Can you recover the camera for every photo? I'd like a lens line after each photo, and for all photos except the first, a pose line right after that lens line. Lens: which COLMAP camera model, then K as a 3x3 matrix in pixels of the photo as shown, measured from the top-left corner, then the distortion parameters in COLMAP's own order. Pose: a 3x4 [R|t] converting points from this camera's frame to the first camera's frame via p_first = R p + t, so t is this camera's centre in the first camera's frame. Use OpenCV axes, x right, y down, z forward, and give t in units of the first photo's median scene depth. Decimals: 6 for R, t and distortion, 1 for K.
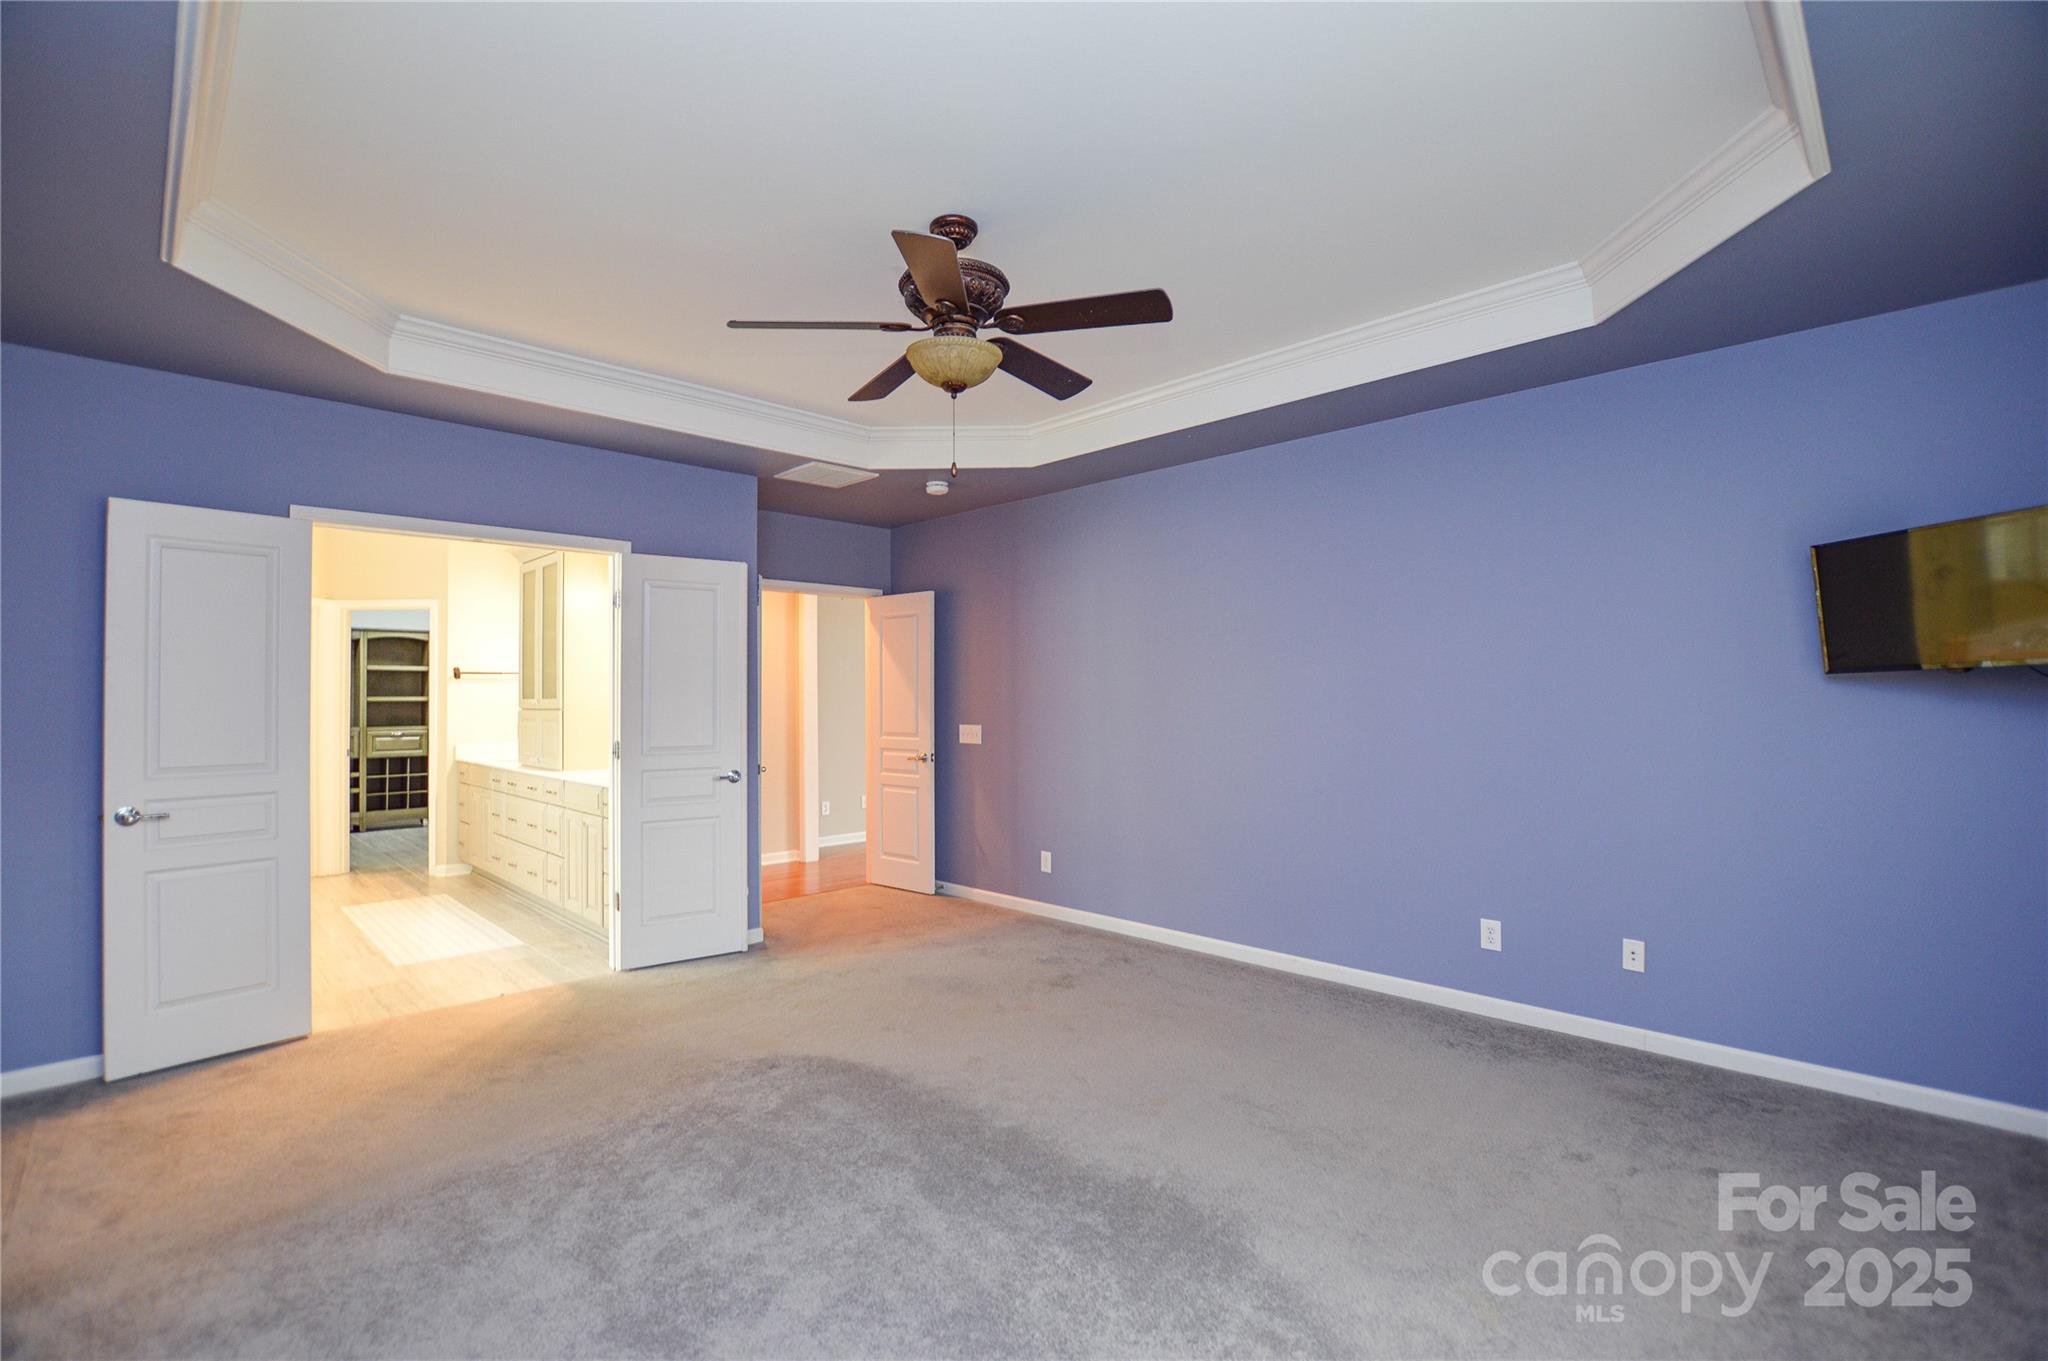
lens RADIAL K [[921.5, 0, 1026.8], [0, 921.5, 677.9], [0, 0, 1]] dist [-0.018210, -0.000080]
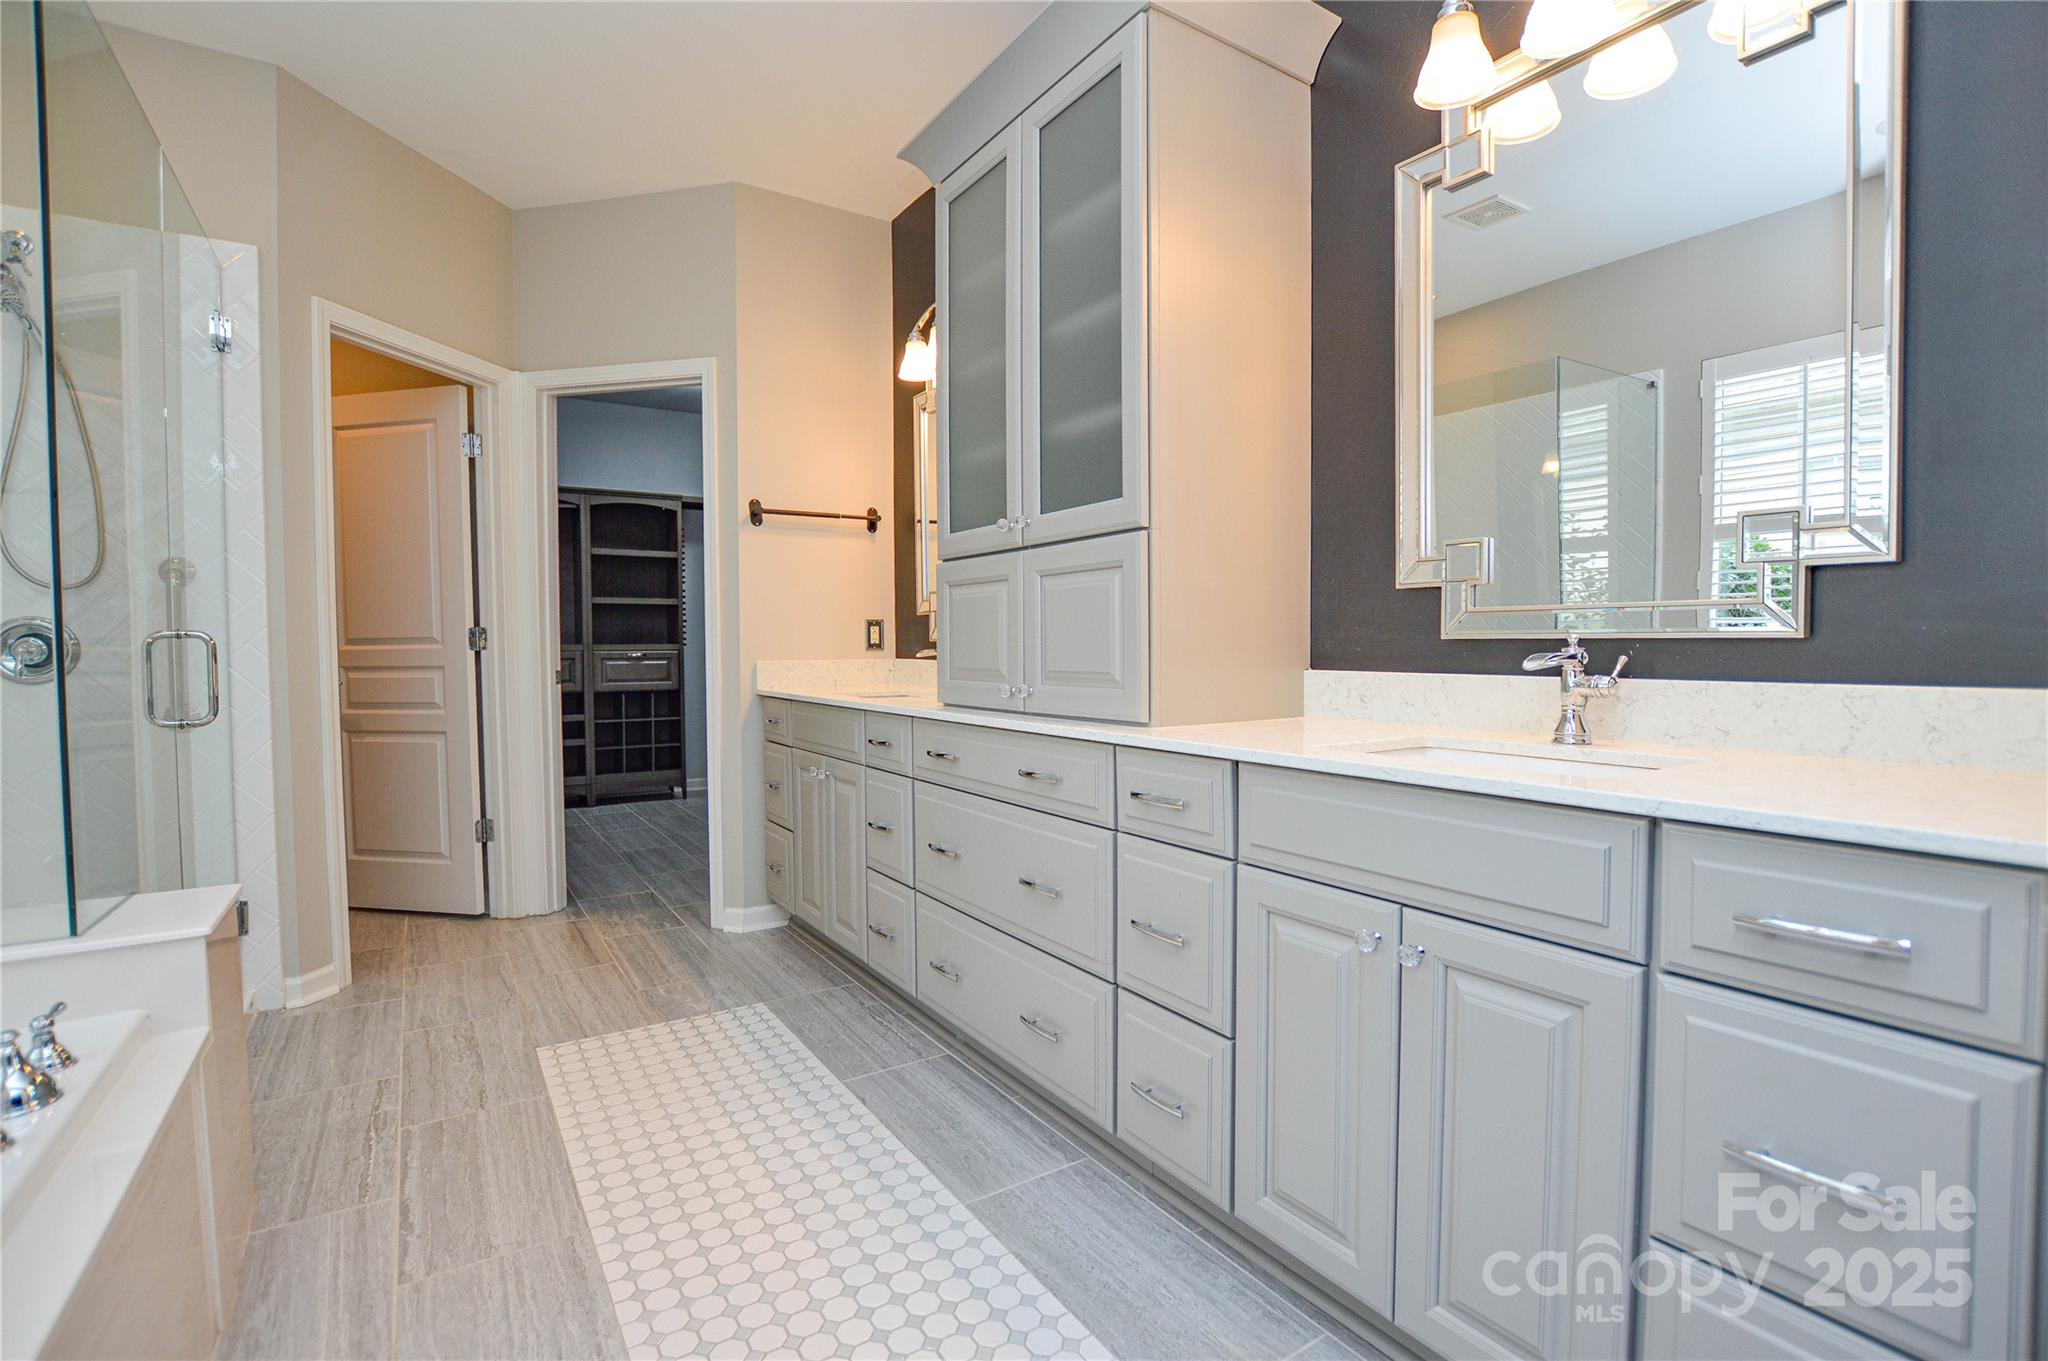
lens RADIAL K [[921.5, 0, 1026.8], [0, 921.5, 677.9], [0, 0, 1]] dist [-0.018210, -0.000080]
pose [[0.982167, 0.009995, -0.187747, -0.304425], [0.000678, 0.998391, 0.056702, 0.041979], [0.188011, -0.055818, 0.980579, 0.426497]]
